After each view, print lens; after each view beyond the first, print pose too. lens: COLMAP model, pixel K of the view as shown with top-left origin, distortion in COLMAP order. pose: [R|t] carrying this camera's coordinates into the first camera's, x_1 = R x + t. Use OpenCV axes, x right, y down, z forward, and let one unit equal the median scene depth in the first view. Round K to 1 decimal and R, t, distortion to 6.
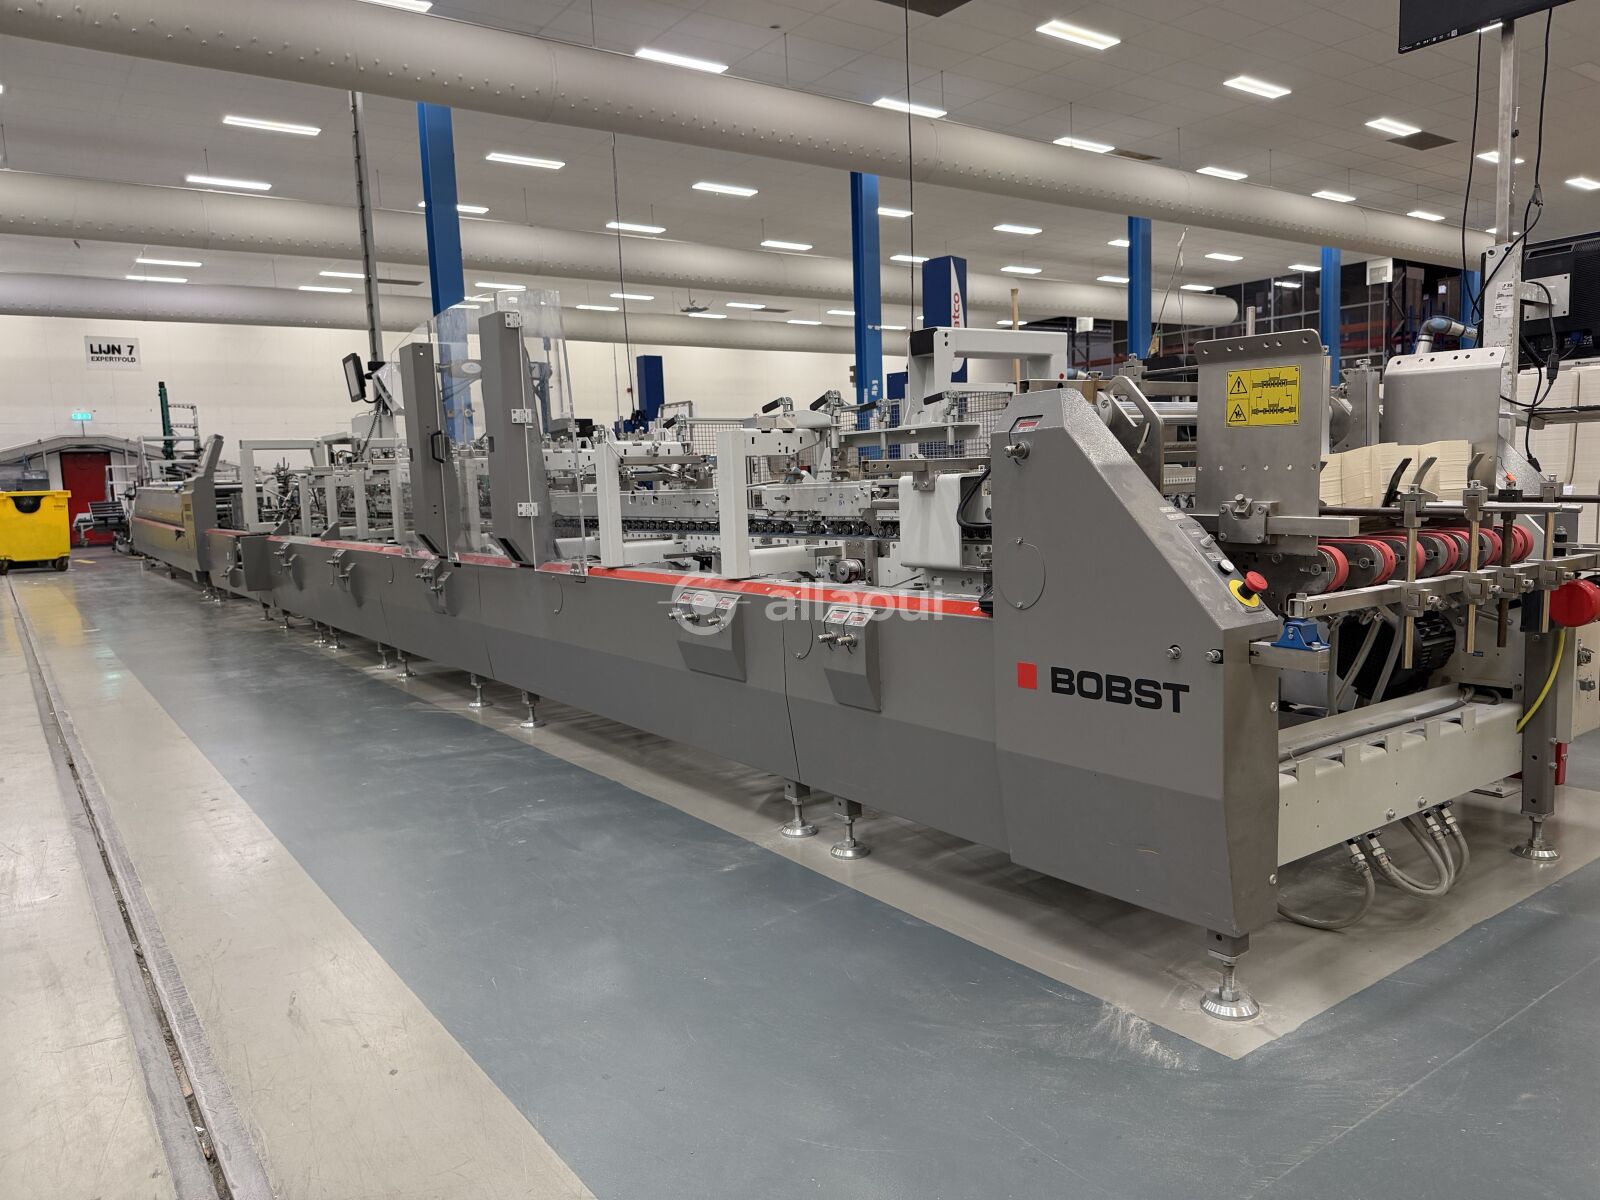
lens RADIAL K [[1135.4, 0, 758.2], [0, 1135.4, 622.8], [0, 0, 1]] dist [0.042155, -0.056857]
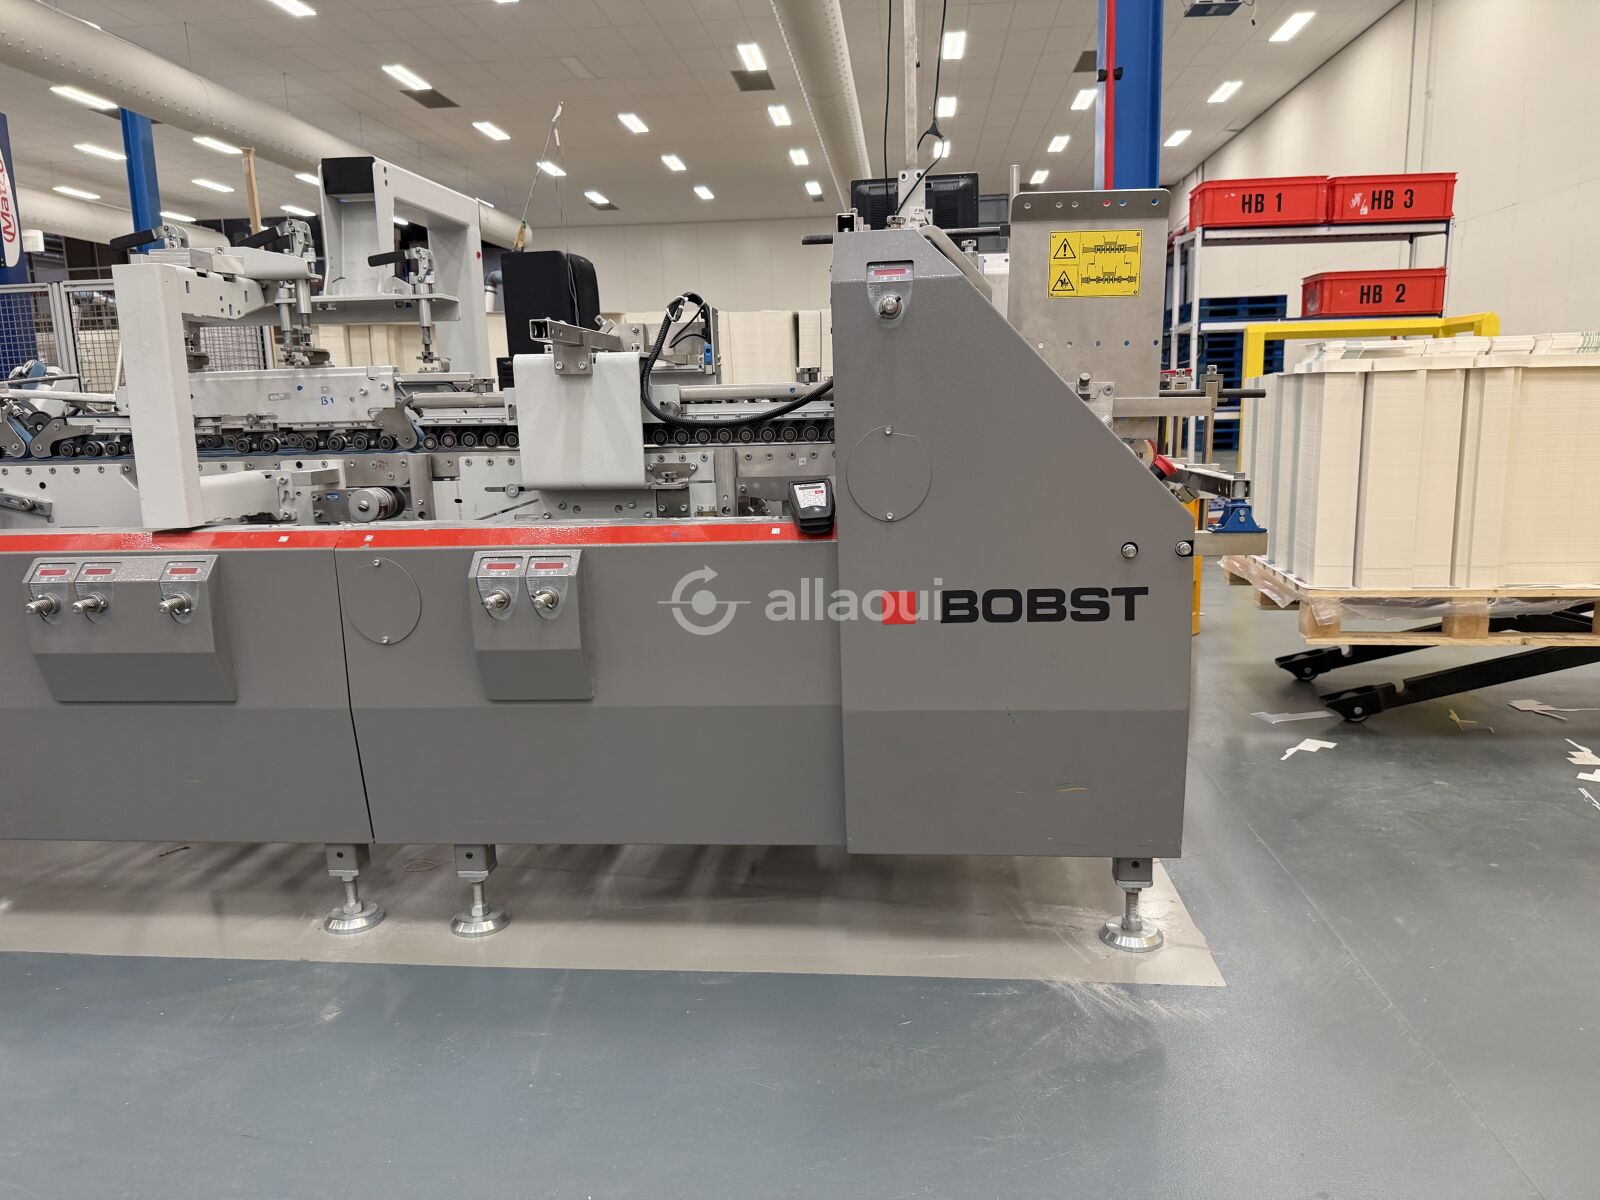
lens RADIAL K [[1135.4, 0, 804.8], [0, 1135.4, 607.3], [0, 0, 1]] dist [0.042155, -0.056857]
pose [[0.629689, -0.117091, 0.767973, -0.352656], [0.097755, 0.992661, 0.071196, -0.012875], [-0.770673, 0.030242, 0.636513, 0.510154]]
